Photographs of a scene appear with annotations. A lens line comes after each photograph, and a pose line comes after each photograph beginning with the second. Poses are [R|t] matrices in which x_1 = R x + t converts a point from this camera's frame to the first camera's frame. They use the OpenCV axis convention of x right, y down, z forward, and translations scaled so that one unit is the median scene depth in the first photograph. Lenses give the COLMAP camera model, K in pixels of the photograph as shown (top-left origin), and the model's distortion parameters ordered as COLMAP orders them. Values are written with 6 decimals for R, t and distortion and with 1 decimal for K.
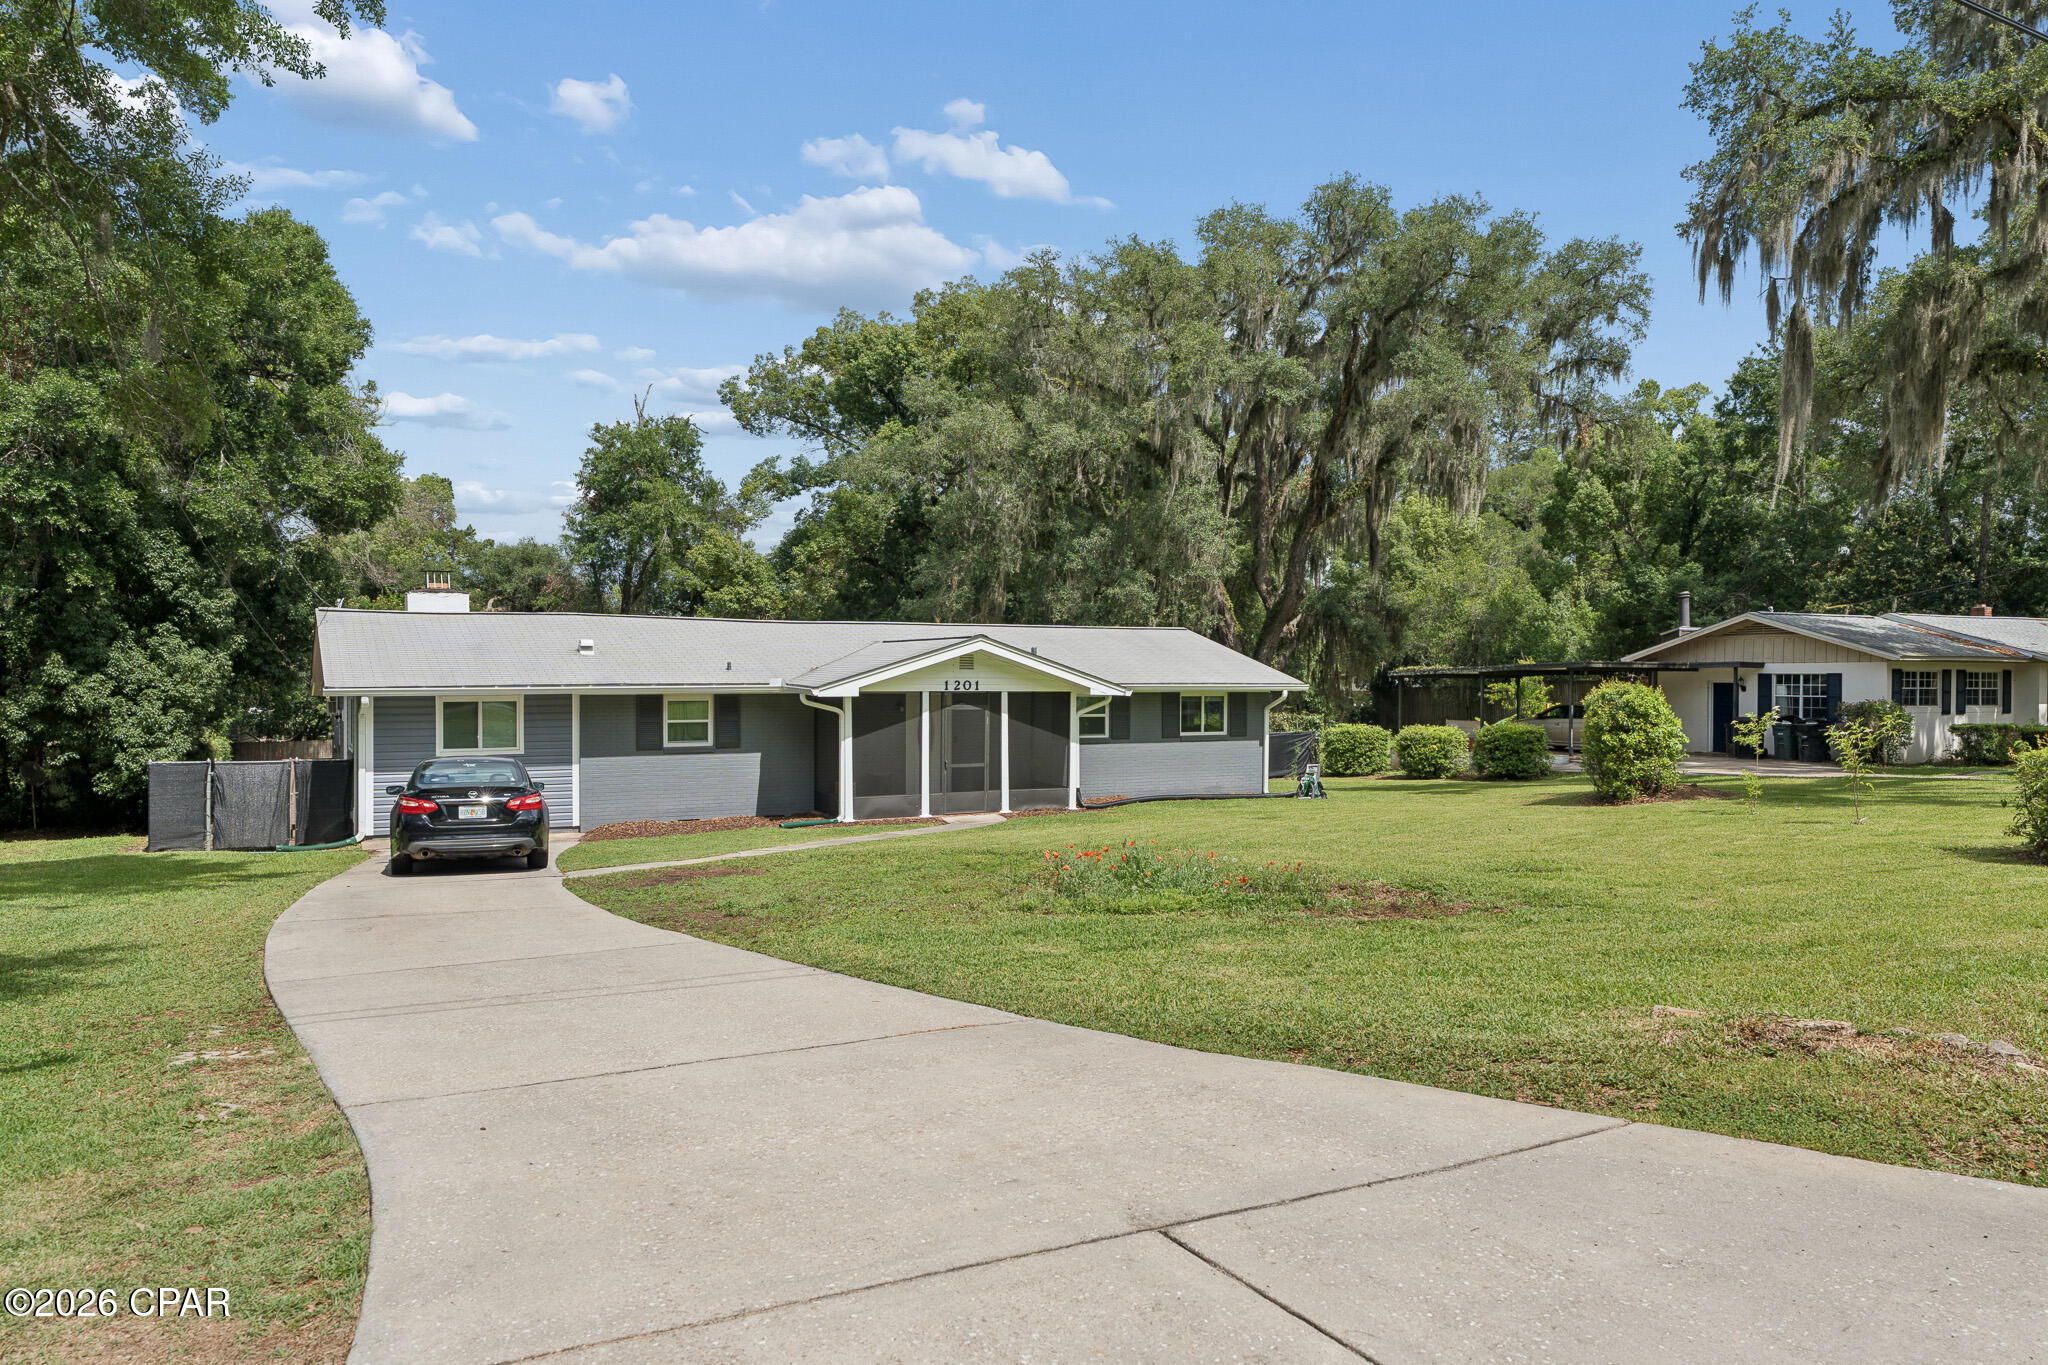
lens RADIAL K [[1373.9, 0, 1035.4], [0, 1373.9, 691.0], [0, 0, 1]] dist [-0.007374, -0.001382]
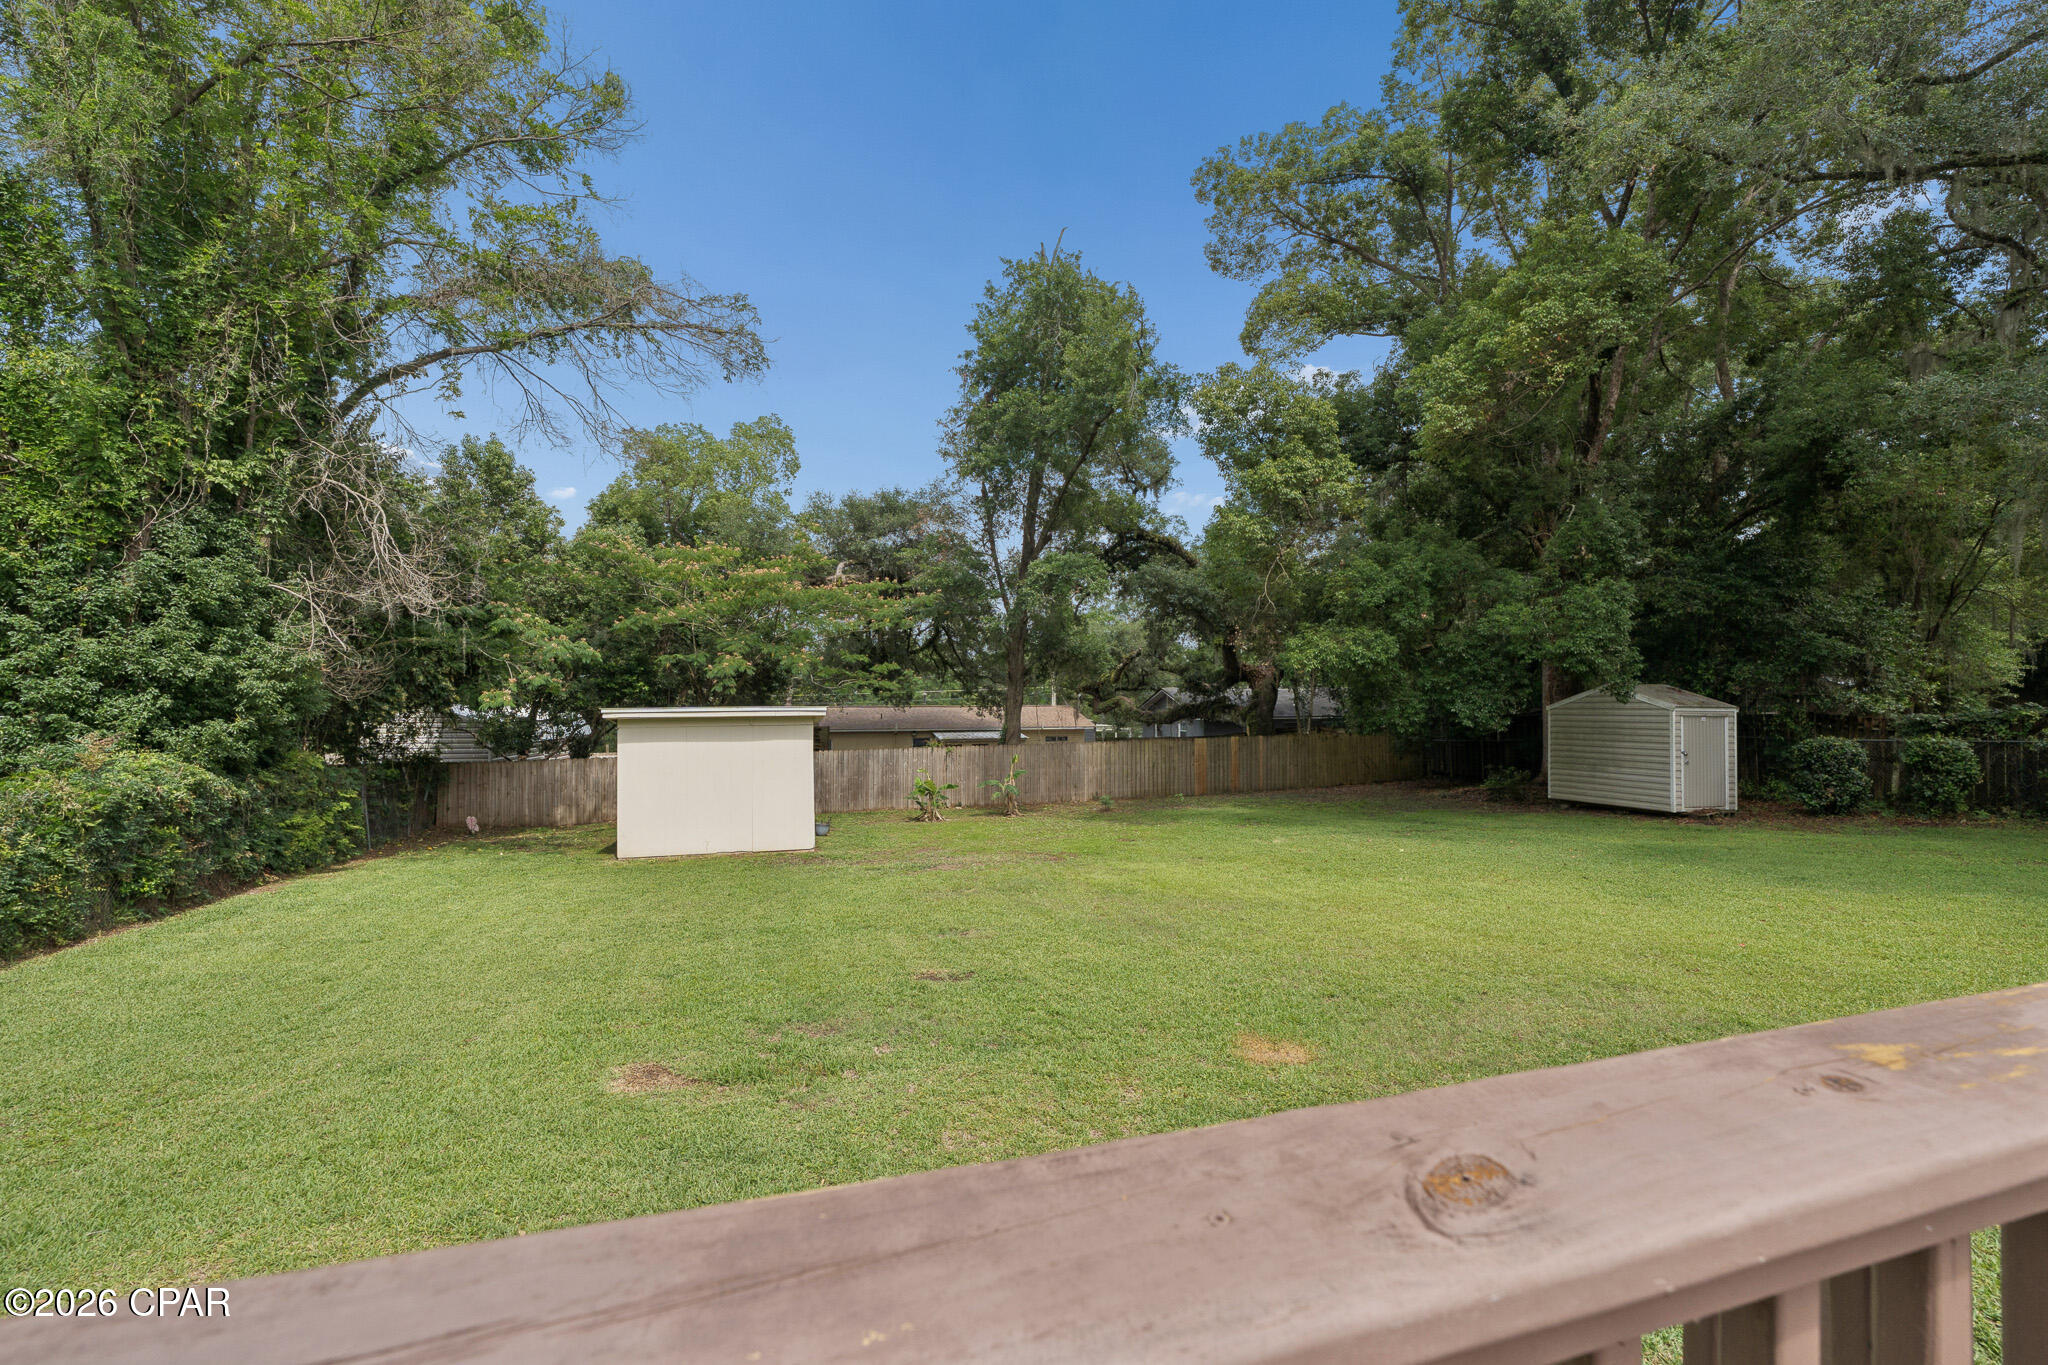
lens RADIAL K [[924.4, 0, 1029.9], [0, 924.4, 691.5], [0, 0, 1]] dist [-0.007504, 0.002657]
pose [[0.981724, -0.010277, -0.190030, -0.514573], [0.006224, 0.999741, -0.021911, 0.034463], [0.190206, 0.020327, 0.981534, 1.345621]]
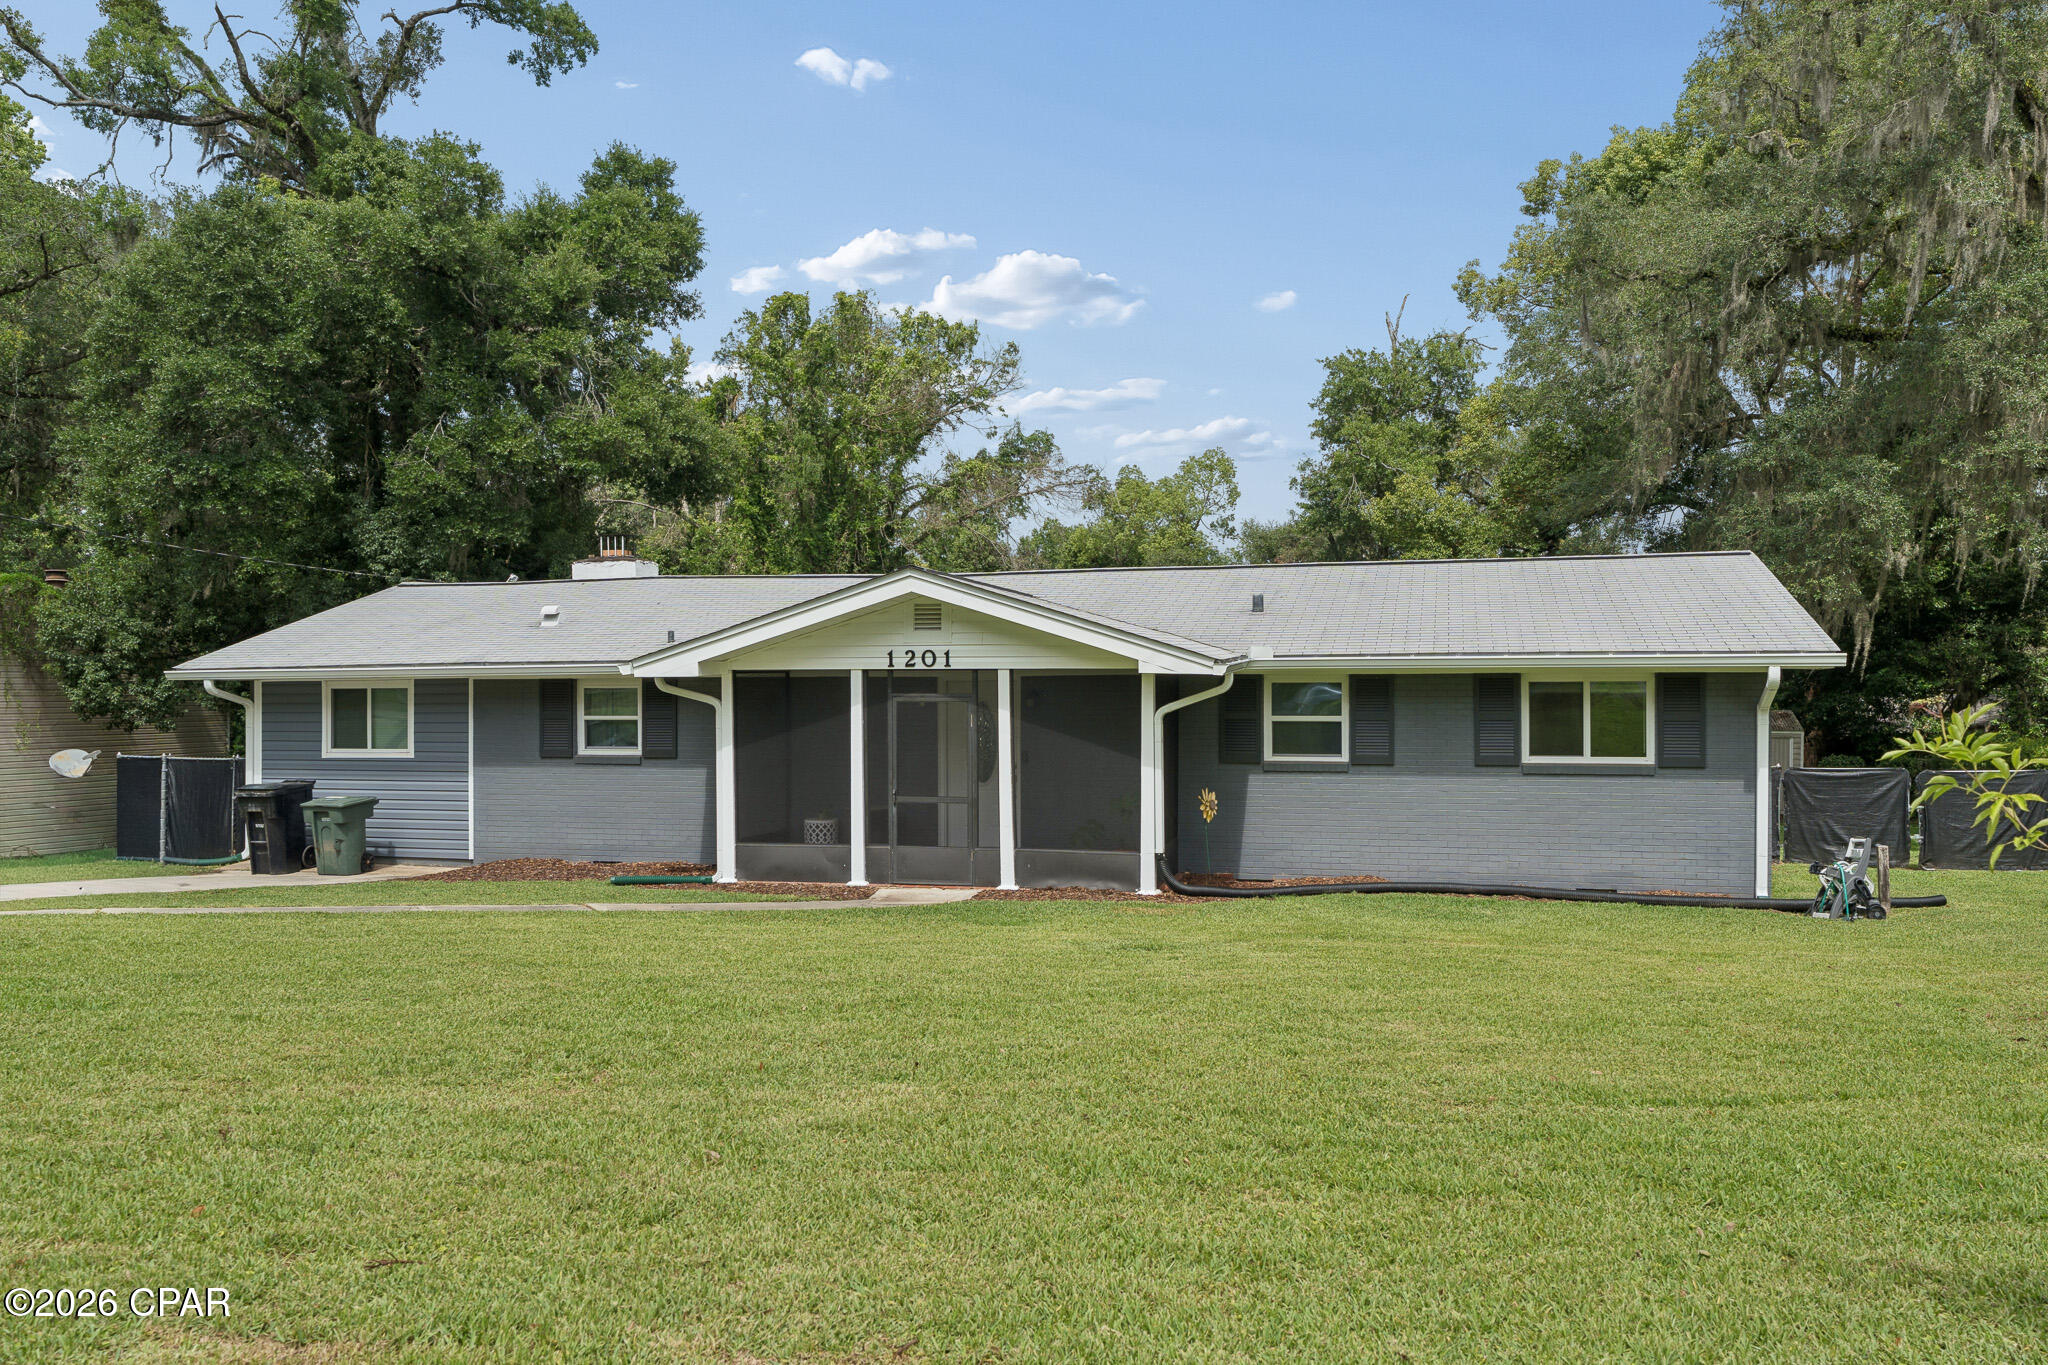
lens RADIAL K [[1591.6, 0, 1034.2], [0, 1591.6, 686.4], [0, 0, 1]] dist [0.013468, -0.018309]
pose [[0.722053, -0.007890, -0.691793, 0.430863], [-0.004071, 0.999869, -0.015652, 0.017090], [0.691826, 0.014118, 0.721926, 0.545028]]
